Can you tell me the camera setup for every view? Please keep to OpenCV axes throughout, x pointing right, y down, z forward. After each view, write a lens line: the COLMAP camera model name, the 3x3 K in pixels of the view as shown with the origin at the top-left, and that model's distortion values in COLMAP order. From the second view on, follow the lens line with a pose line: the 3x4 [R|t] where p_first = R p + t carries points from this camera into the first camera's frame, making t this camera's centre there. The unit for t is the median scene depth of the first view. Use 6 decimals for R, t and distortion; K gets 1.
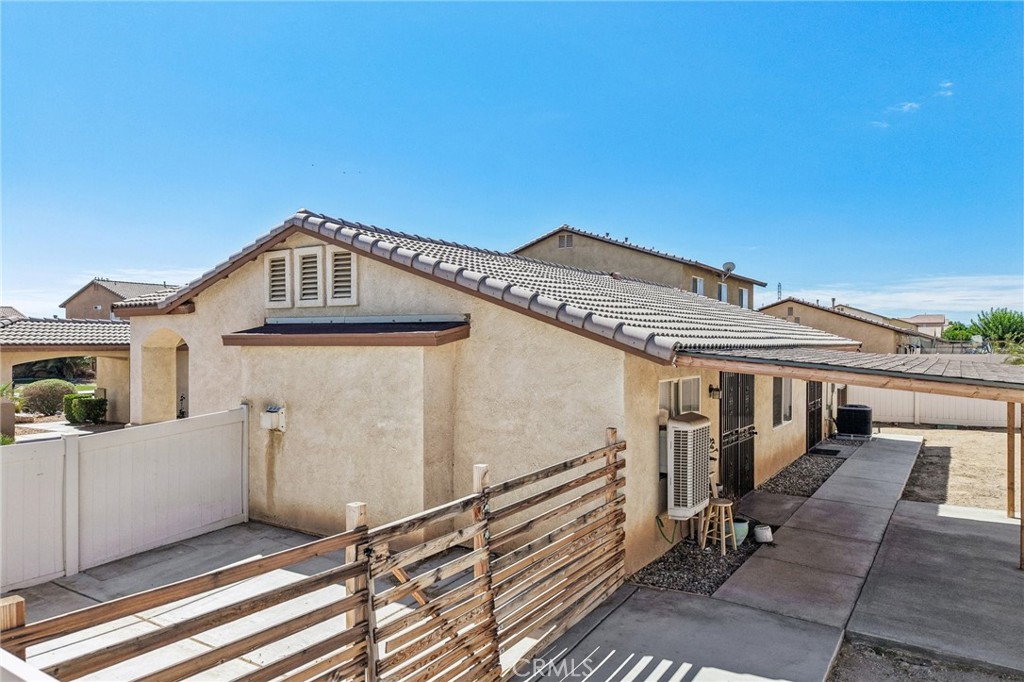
lens RADIAL K [[676.9, 0, 512.0], [0, 676.9, 341.0], [0, 0, 1]] dist [0.048679, -0.061057]
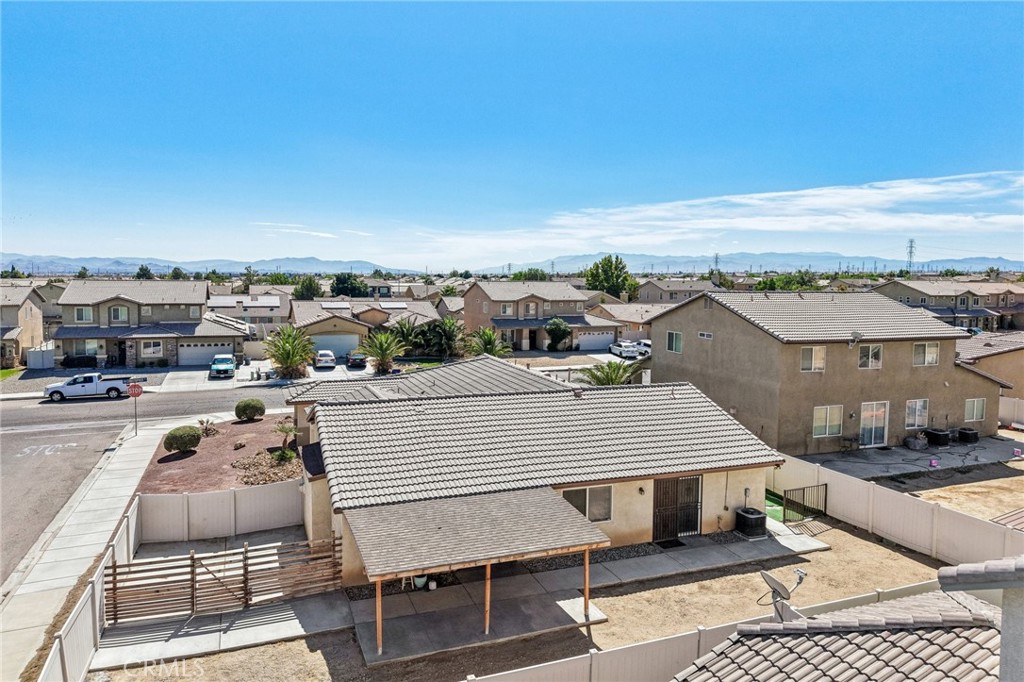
lens RADIAL K [[676.9, 0, 512.0], [0, 676.9, 341.0], [0, 0, 1]] dist [0.048679, -0.061057]
pose [[0.808728, 0.063169, -0.584782, 1.830893], [-0.006489, 0.995114, 0.098520, -0.725404], [0.588148, -0.075881, 0.805186, -0.564733]]
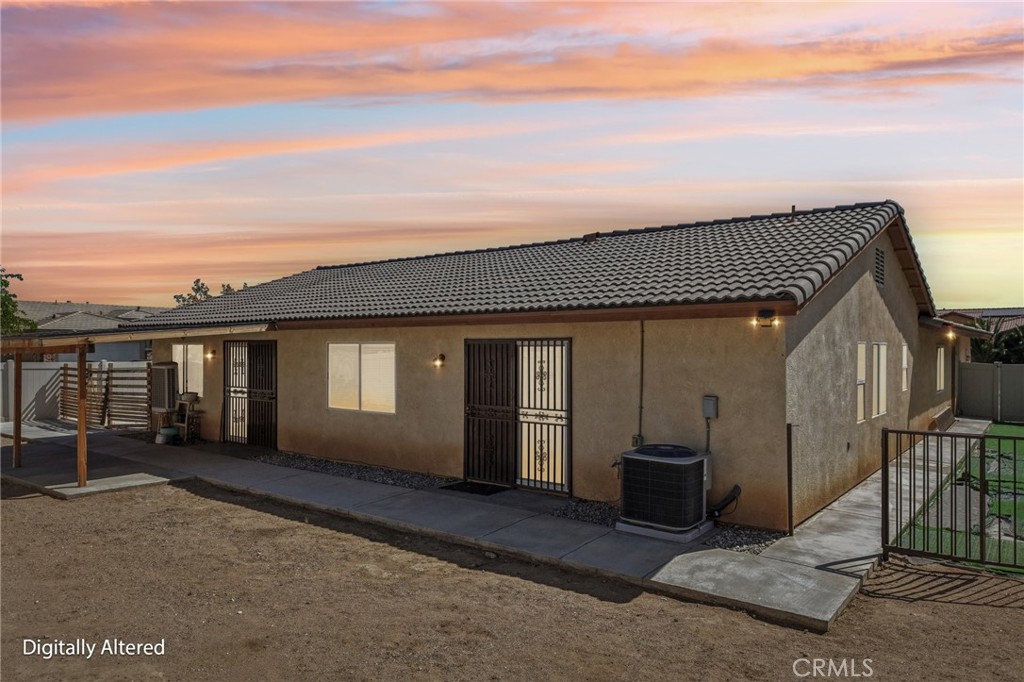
lens RADIAL K [[676.9, 0, 512.0], [0, 676.9, 341.0], [0, 0, 1]] dist [0.048679, -0.061057]
pose [[-0.062458, -0.006419, -0.998027, 1.952308], [0.006321, 0.999957, -0.006827, 0.065833], [0.998028, -0.006735, -0.062415, 1.959594]]
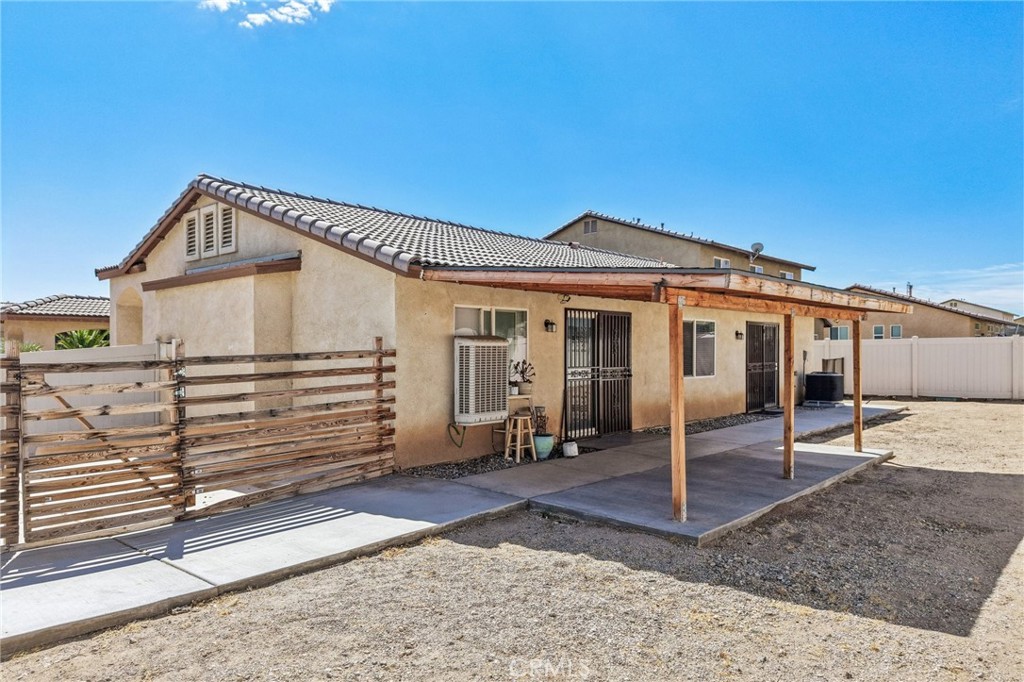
lens RADIAL K [[676.9, 0, 512.0], [0, 676.9, 341.0], [0, 0, 1]] dist [0.048679, -0.061057]
pose [[0.987623, -0.005432, -0.156753, 0.451627], [0.004084, 0.999952, -0.008921, 0.120414], [0.156794, 0.008170, 0.987598, -0.081675]]
